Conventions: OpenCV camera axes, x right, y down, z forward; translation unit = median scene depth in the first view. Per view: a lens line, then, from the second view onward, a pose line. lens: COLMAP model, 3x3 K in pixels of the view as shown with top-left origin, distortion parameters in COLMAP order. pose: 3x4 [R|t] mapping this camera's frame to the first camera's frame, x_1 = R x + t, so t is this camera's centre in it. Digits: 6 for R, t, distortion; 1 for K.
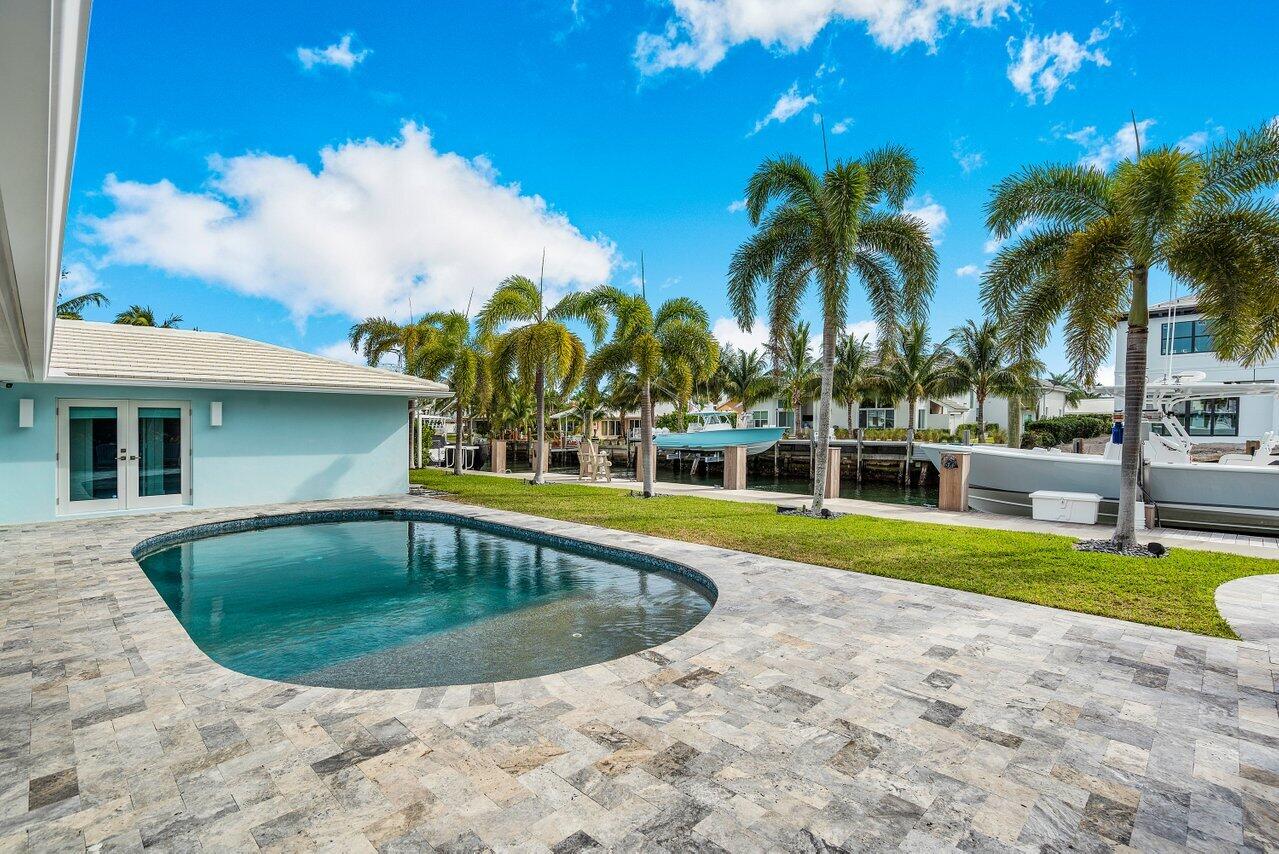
lens RADIAL K [[598.9, 0, 638.3], [0, 598.9, 444.4], [0, 0, 1]] dist [0.002054, -0.000119]
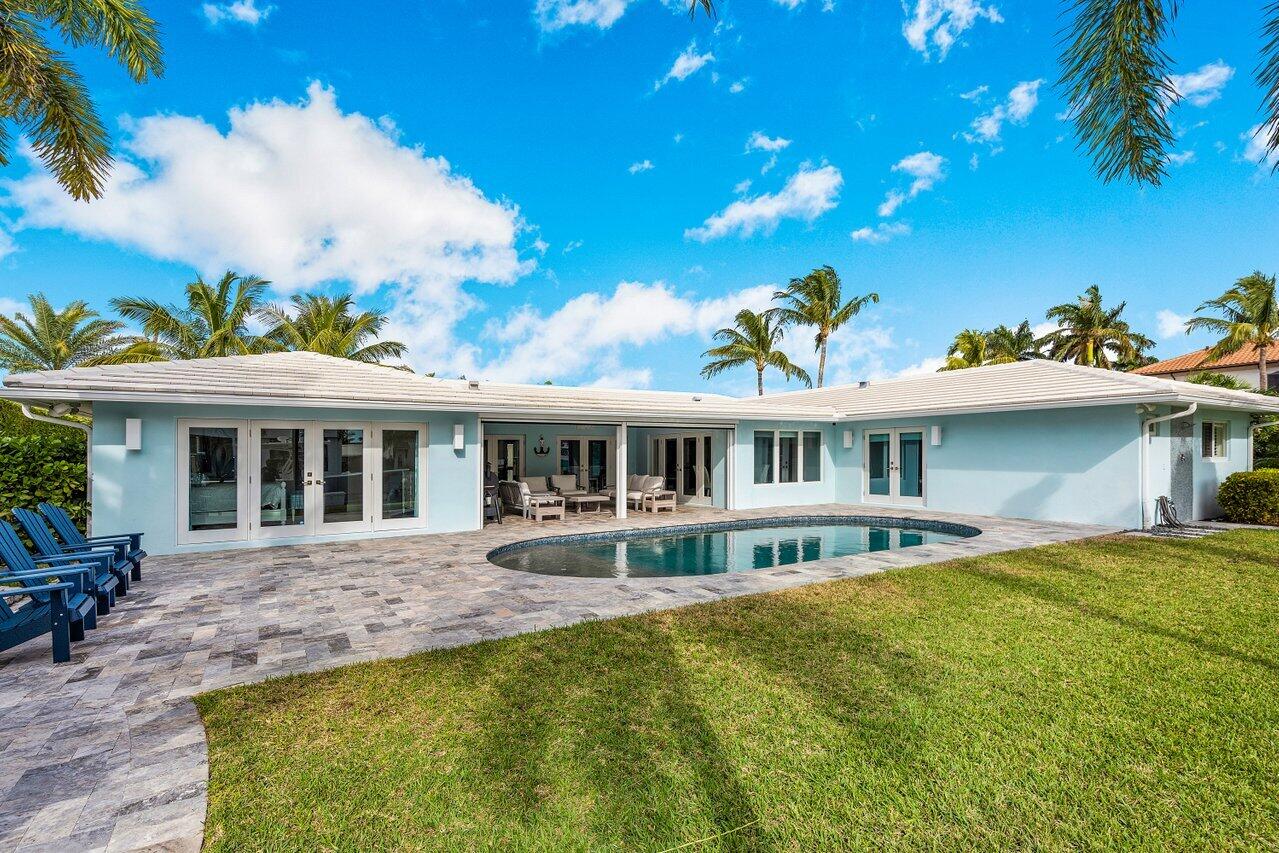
lens RADIAL K [[602.3, 0, 635.9], [0, 602.3, 422.3], [0, 0, 1]] dist [-0.000086, -0.000195]
pose [[-0.239324, -0.047967, -0.969754, 1.555403], [-0.017004, 0.998833, -0.045209, -0.024409], [0.970791, 0.005670, -0.239860, 1.656231]]
